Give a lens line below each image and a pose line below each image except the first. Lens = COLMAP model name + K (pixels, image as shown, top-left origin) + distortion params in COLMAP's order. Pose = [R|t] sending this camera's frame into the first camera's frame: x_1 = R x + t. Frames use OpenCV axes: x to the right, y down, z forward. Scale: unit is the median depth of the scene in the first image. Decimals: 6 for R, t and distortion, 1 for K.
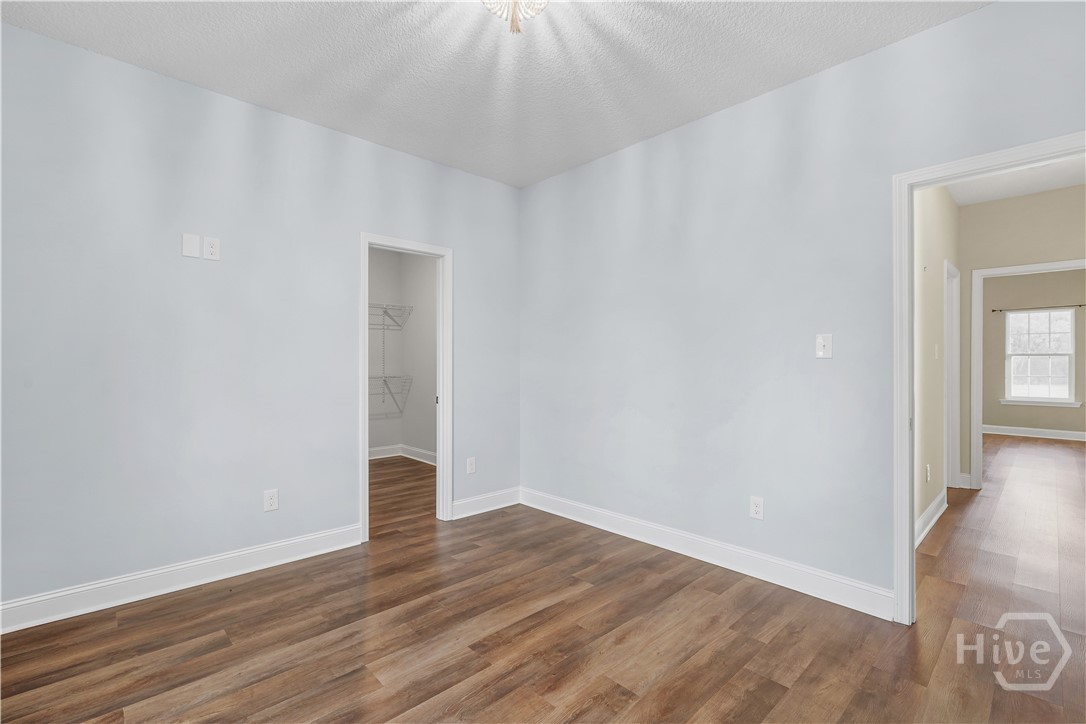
lens RADIAL K [[485.1, 0, 540.9], [0, 485.1, 359.4], [0, 0, 1]] dist [-0.011506, 0.004277]
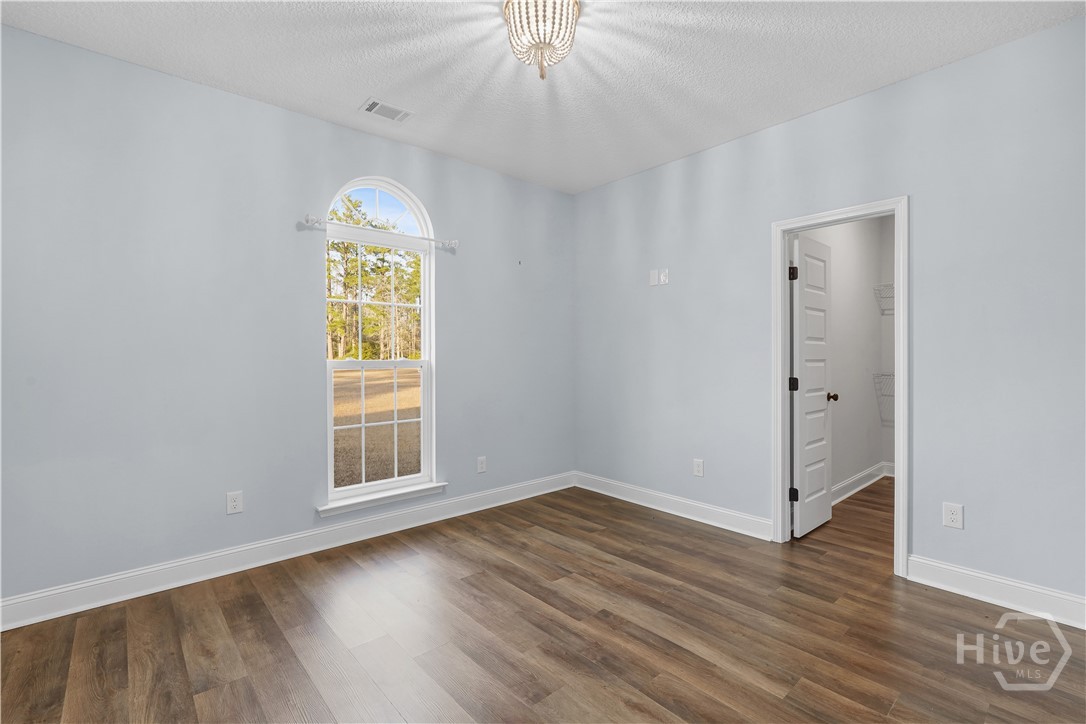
lens RADIAL K [[485.1, 0, 540.7], [0, 485.1, 362.5], [0, 0, 1]] dist [-0.011506, 0.004277]
pose [[-0.030688, 0.011226, -0.999466, 0.875960], [0.008850, 0.999901, 0.010960, 0.003703], [0.999490, -0.008509, -0.030784, 0.798572]]
